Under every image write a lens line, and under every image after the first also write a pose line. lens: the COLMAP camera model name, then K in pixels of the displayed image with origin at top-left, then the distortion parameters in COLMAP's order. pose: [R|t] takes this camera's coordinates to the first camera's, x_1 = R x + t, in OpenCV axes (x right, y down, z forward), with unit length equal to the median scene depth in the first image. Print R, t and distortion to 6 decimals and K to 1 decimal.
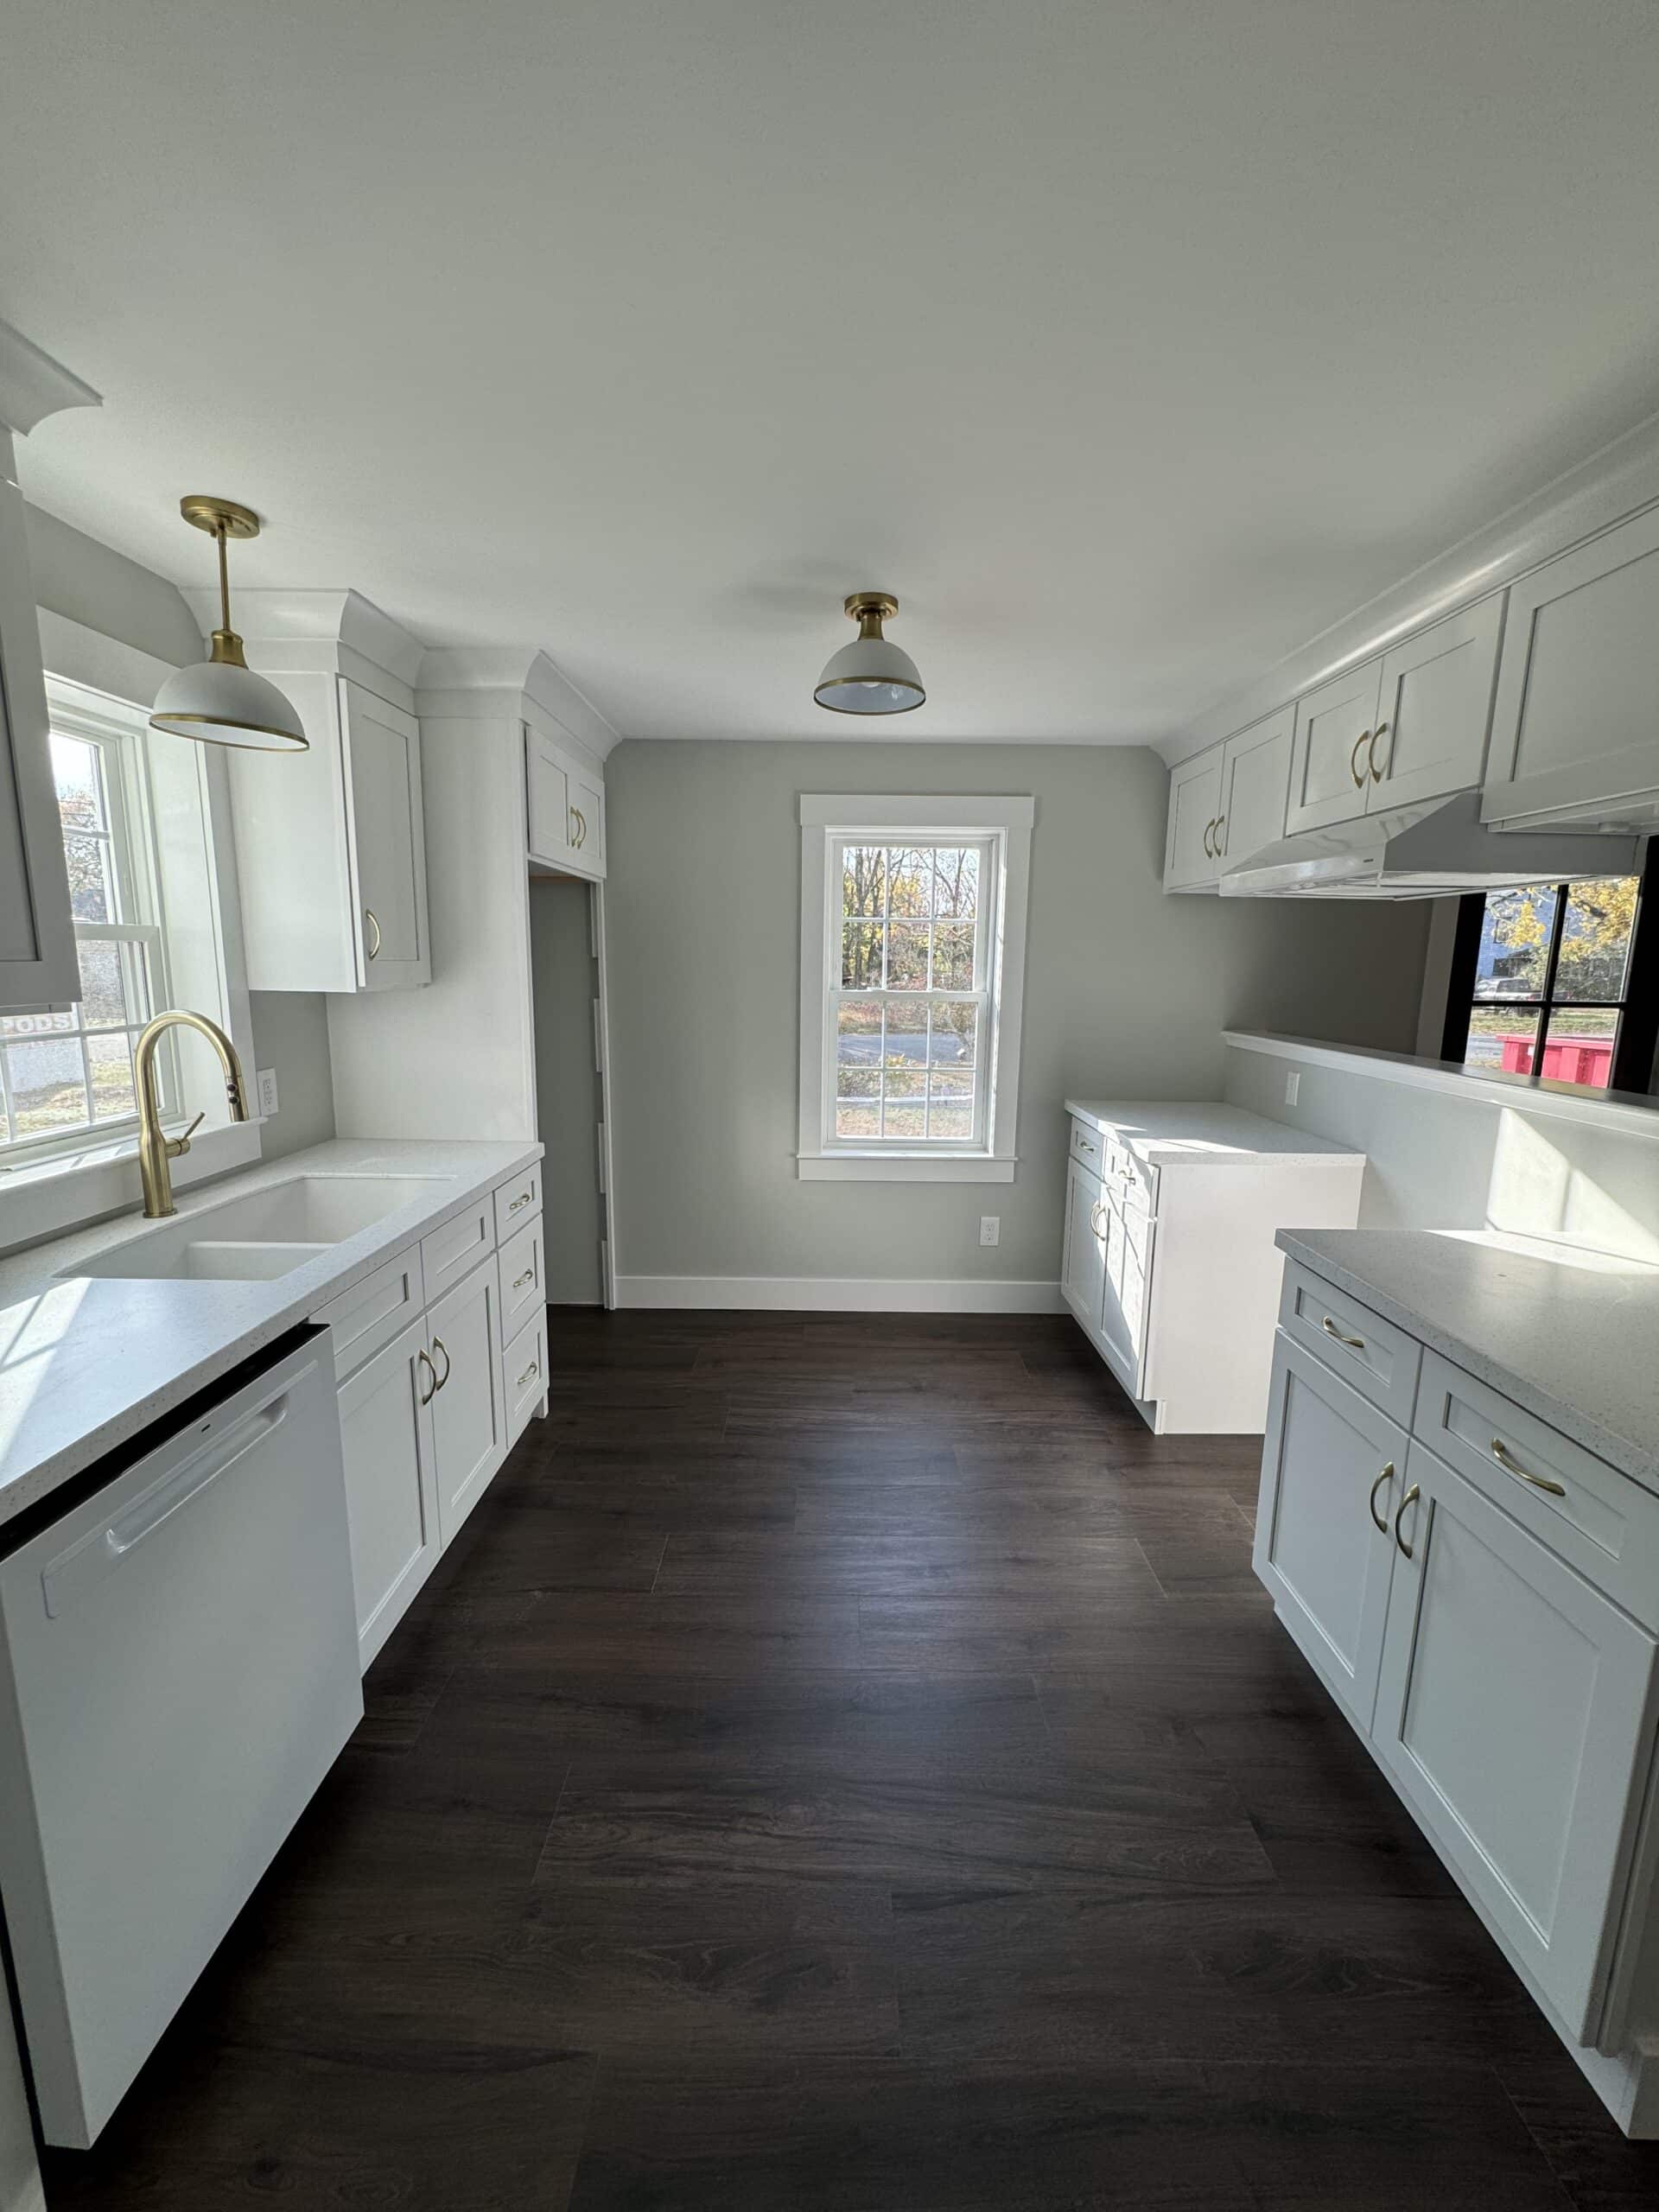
lens RADIAL K [[879.7, 0, 827.3], [0, 879.7, 1107.8], [0, 0, 1]] dist [-0.001523, 0.000116]
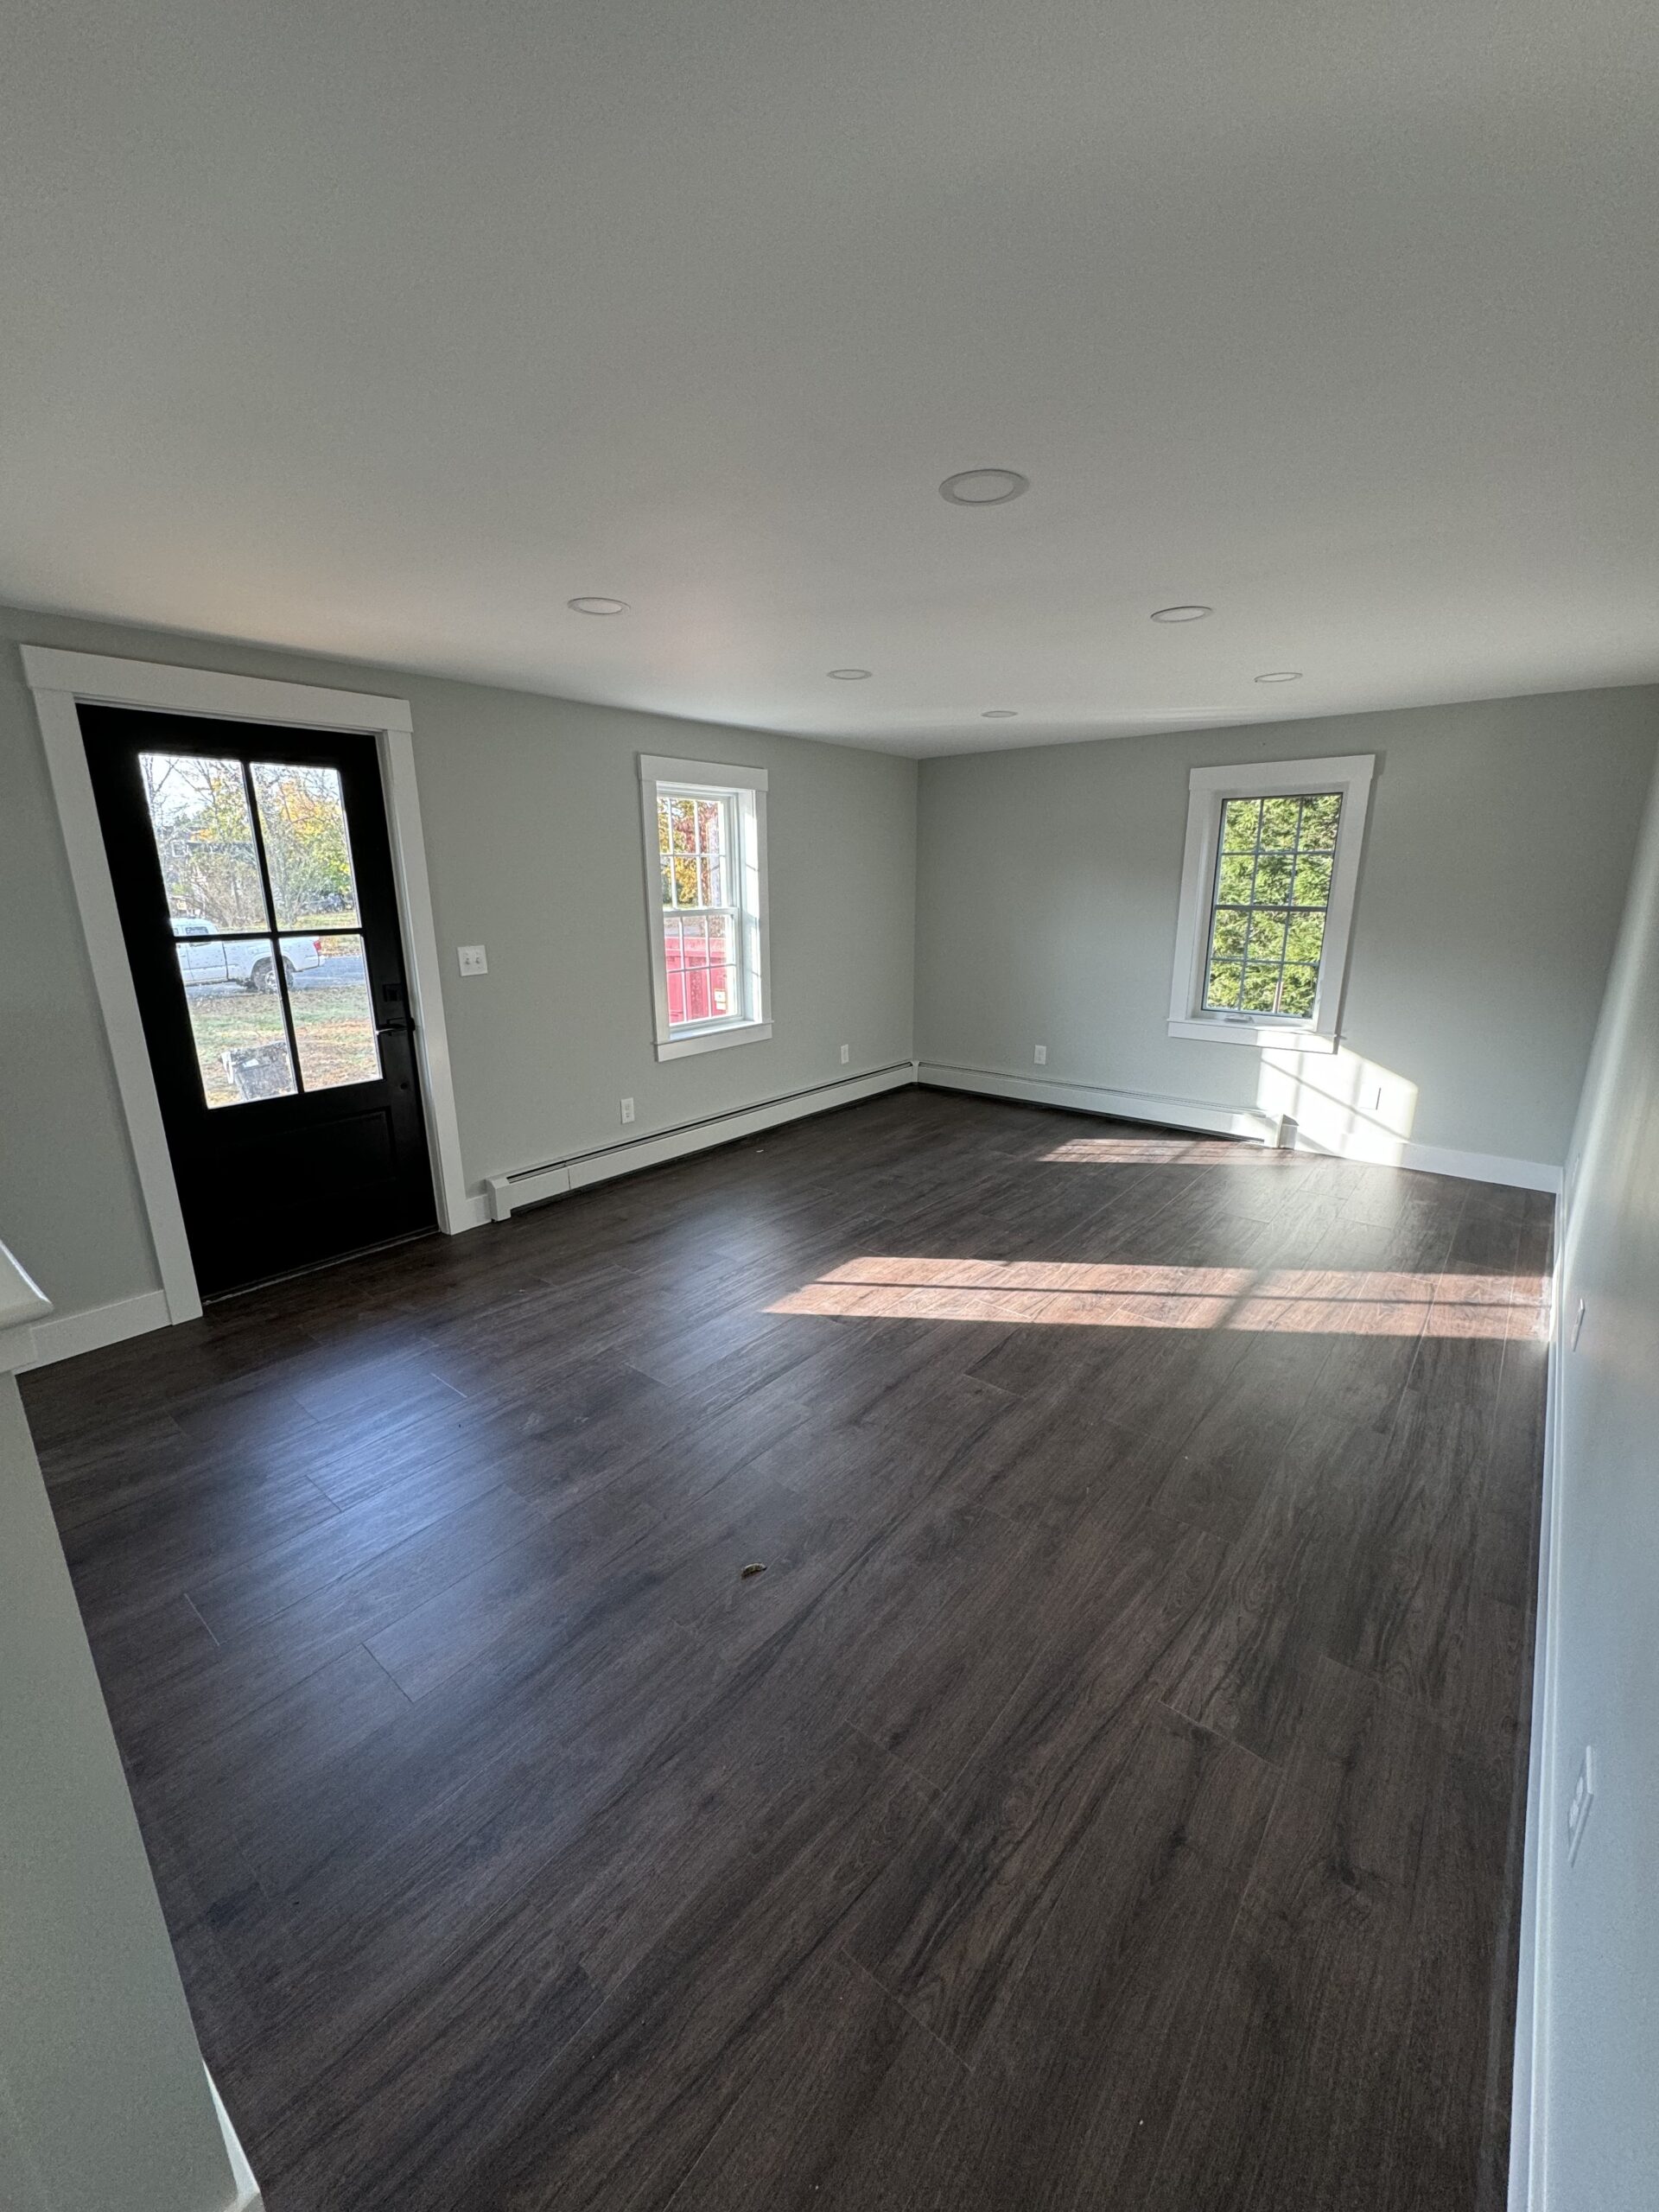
lens RADIAL K [[879.7, 0, 833.1], [0, 879.7, 1110.7], [0, 0, 1]] dist [-0.001523, 0.000116]
pose [[0.630479, -0.217876, 0.745001, -0.519244], [0.145627, 0.975956, 0.162178, -0.101606], [-0.762423, 0.006242, 0.647049, 0.368023]]
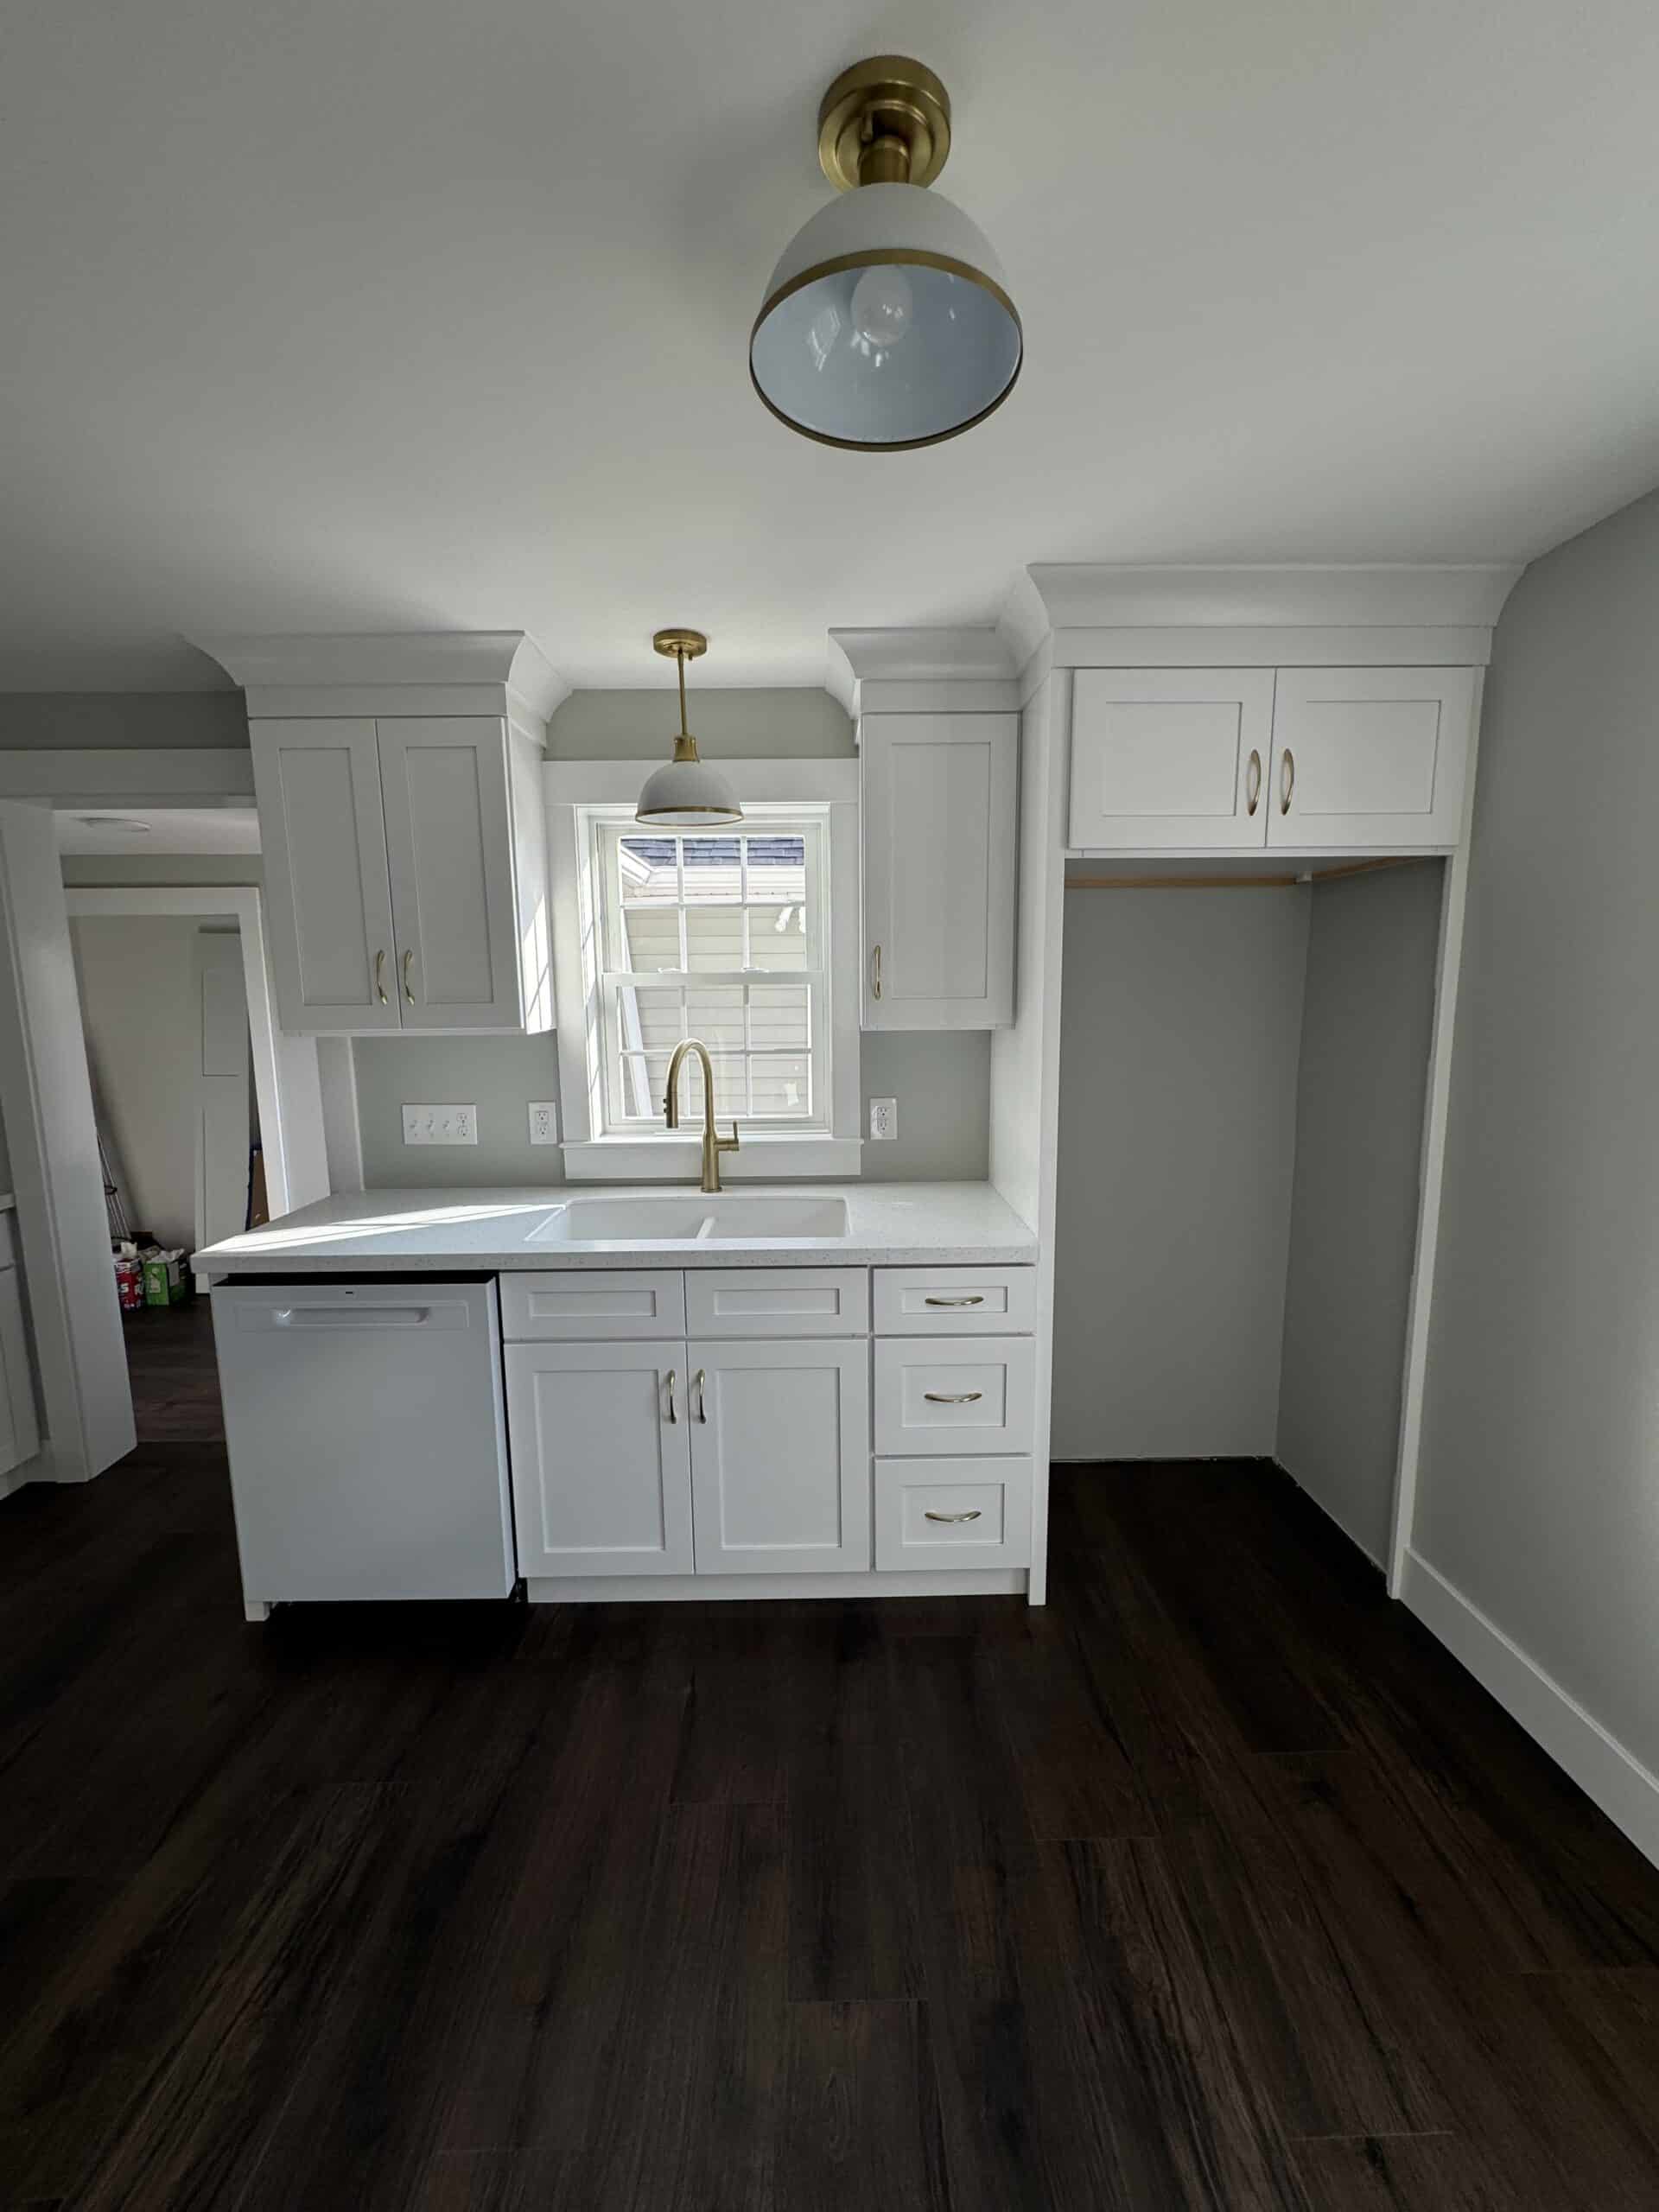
lens RADIAL K [[879.7, 0, 829.5], [0, 879.7, 1108.6], [0, 0, 1]] dist [-0.001523, 0.000116]
pose [[0.020220, 0.120624, -0.992492, 0.484254], [-0.157294, 0.980717, 0.115988, -0.161178], [0.987345, 0.153767, 0.038804, 0.978222]]
